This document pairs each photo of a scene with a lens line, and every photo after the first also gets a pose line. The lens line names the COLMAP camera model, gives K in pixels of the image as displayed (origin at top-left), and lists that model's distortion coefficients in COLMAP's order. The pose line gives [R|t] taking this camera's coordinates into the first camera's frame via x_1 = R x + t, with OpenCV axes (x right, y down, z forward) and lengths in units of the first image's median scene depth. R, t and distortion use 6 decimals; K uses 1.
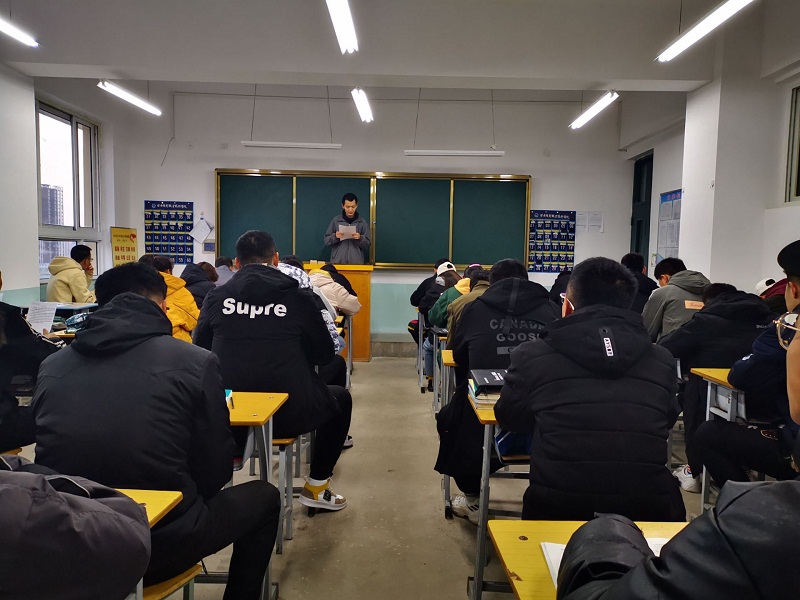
lens RADIAL K [[612.6, 0, 400.0], [0, 612.6, 300.0], [0, 0, 1]] dist [0.036718, -0.003405]
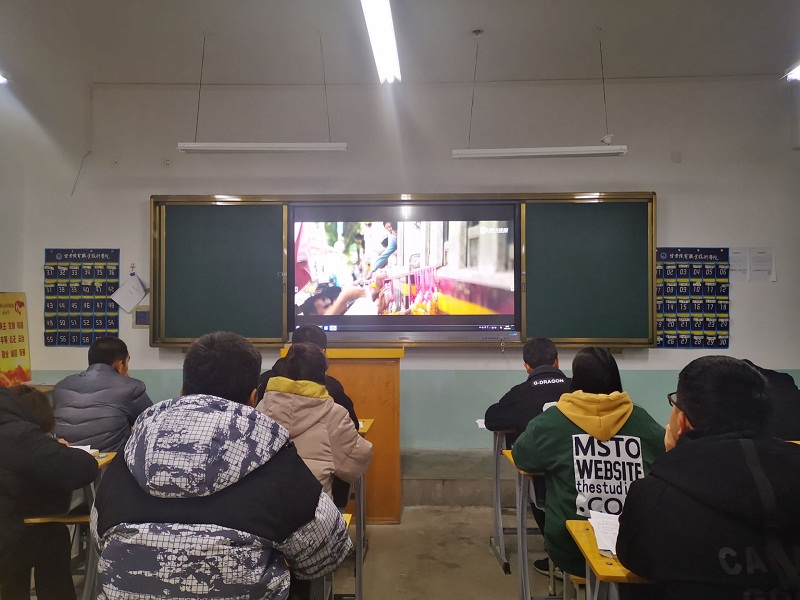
lens RADIAL K [[612.6, 0, 400.0], [0, 612.6, 300.0], [0, 0, 1]] dist [0.036718, -0.003405]
pose [[0.999038, -0.022171, -0.037825, -0.021428], [0.018759, 0.995919, -0.088280, -0.043932], [0.039628, 0.087486, 0.995377, 0.376606]]
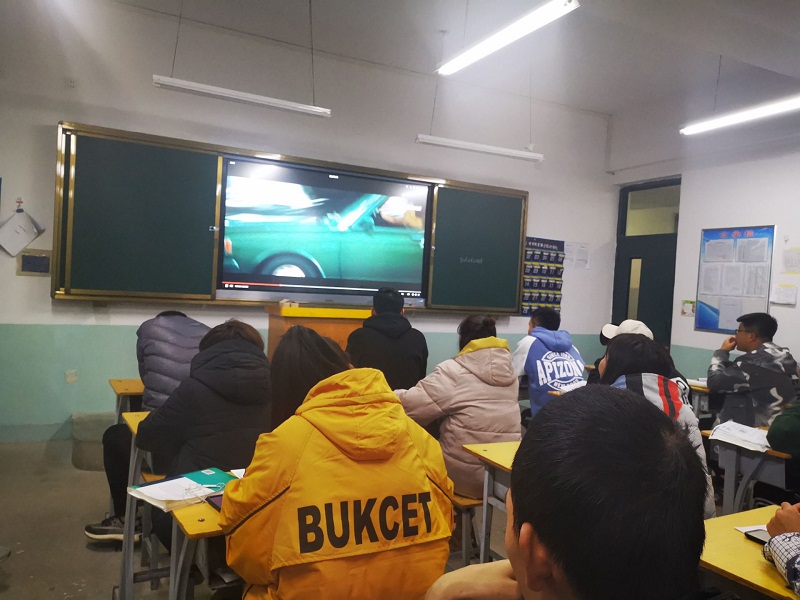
lens RADIAL K [[612.6, 0, 400.0], [0, 612.6, 300.0], [0, 0, 1]] dist [0.036718, -0.003405]
pose [[0.898891, 0.020697, 0.437684, -0.259233], [-0.012658, 0.999693, -0.021277, -0.048064], [-0.437990, 0.013585, 0.898877, 0.377763]]
